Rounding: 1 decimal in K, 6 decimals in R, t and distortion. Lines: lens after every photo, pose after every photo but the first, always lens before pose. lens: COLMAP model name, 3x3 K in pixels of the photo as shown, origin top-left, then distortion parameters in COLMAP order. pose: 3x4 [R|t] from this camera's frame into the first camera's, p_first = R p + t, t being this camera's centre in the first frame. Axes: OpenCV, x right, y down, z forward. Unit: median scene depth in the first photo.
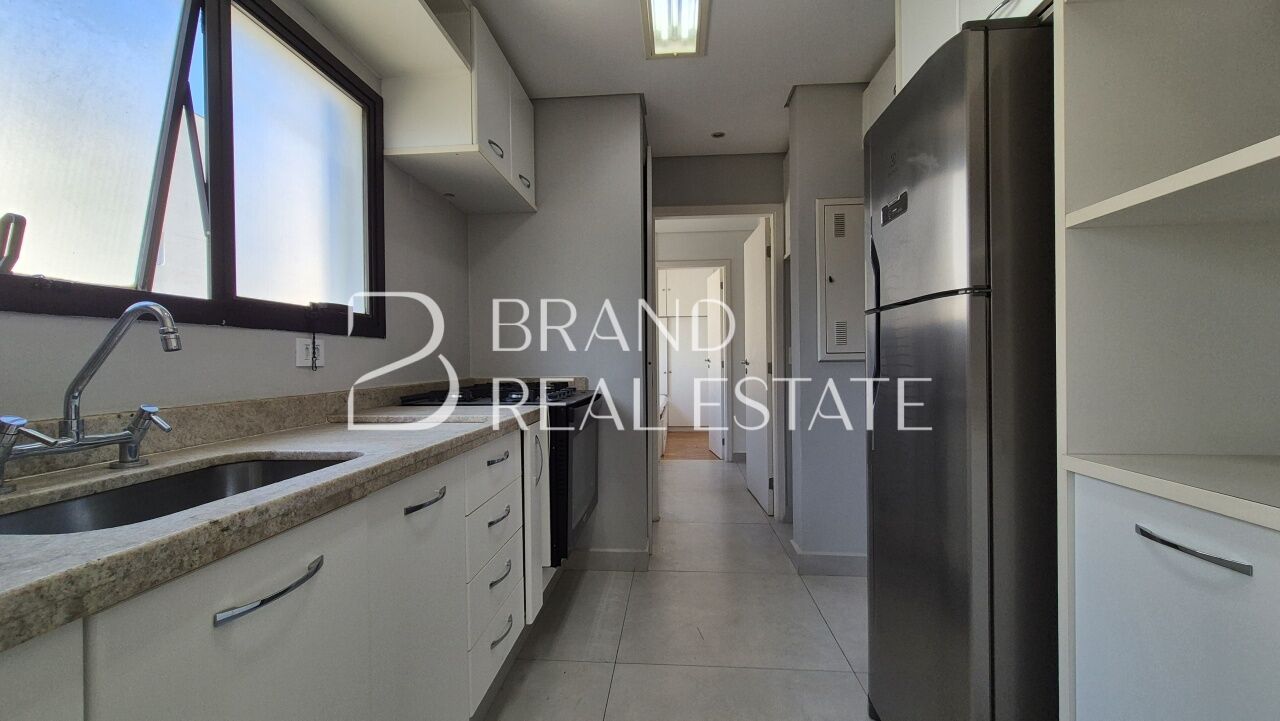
lens RADIAL K [[522.8, 0, 640.9], [0, 522.8, 361.6], [0, 0, 1]] dist [0.001985, -0.001030]
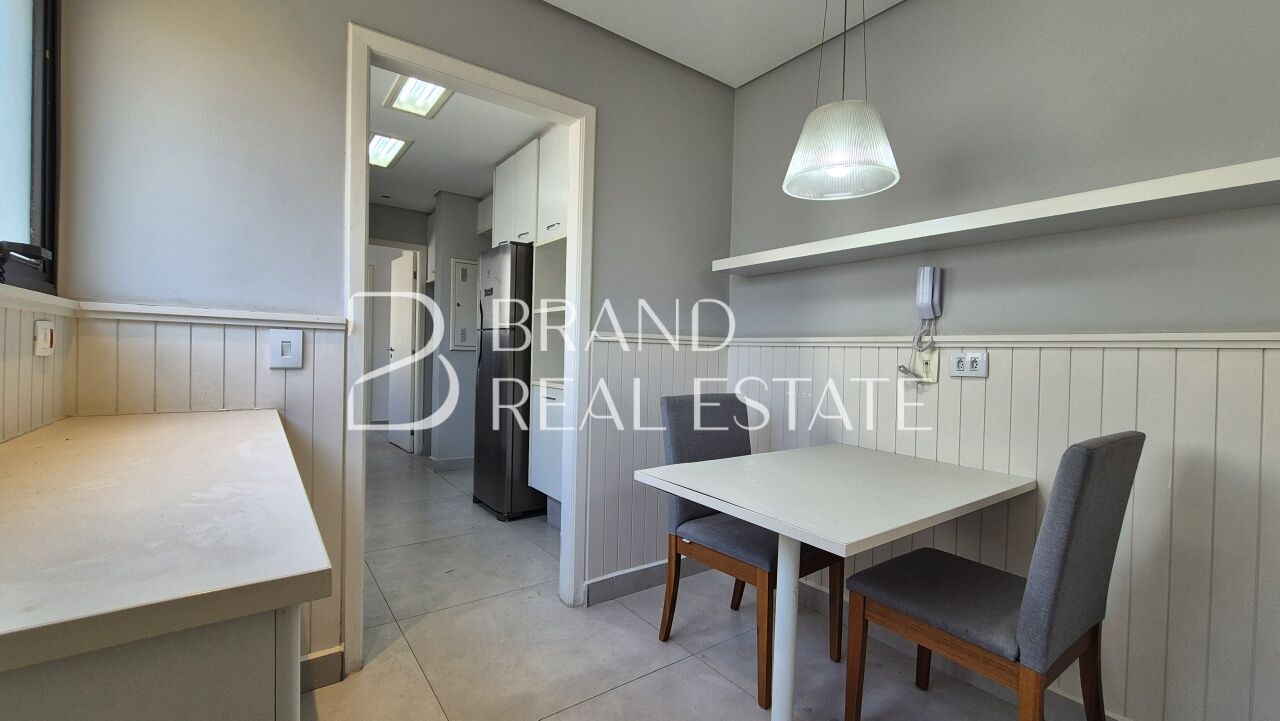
lens RADIAL K [[522.8, 0, 639.6], [0, 522.8, 358.7], [0, 0, 1]] dist [0.001985, -0.001030]
pose [[0.759831, 0.021889, 0.649752, -0.239534], [-0.032752, 0.999453, 0.004631, -0.002111], [-0.649296, -0.024800, 0.760132, -0.564767]]
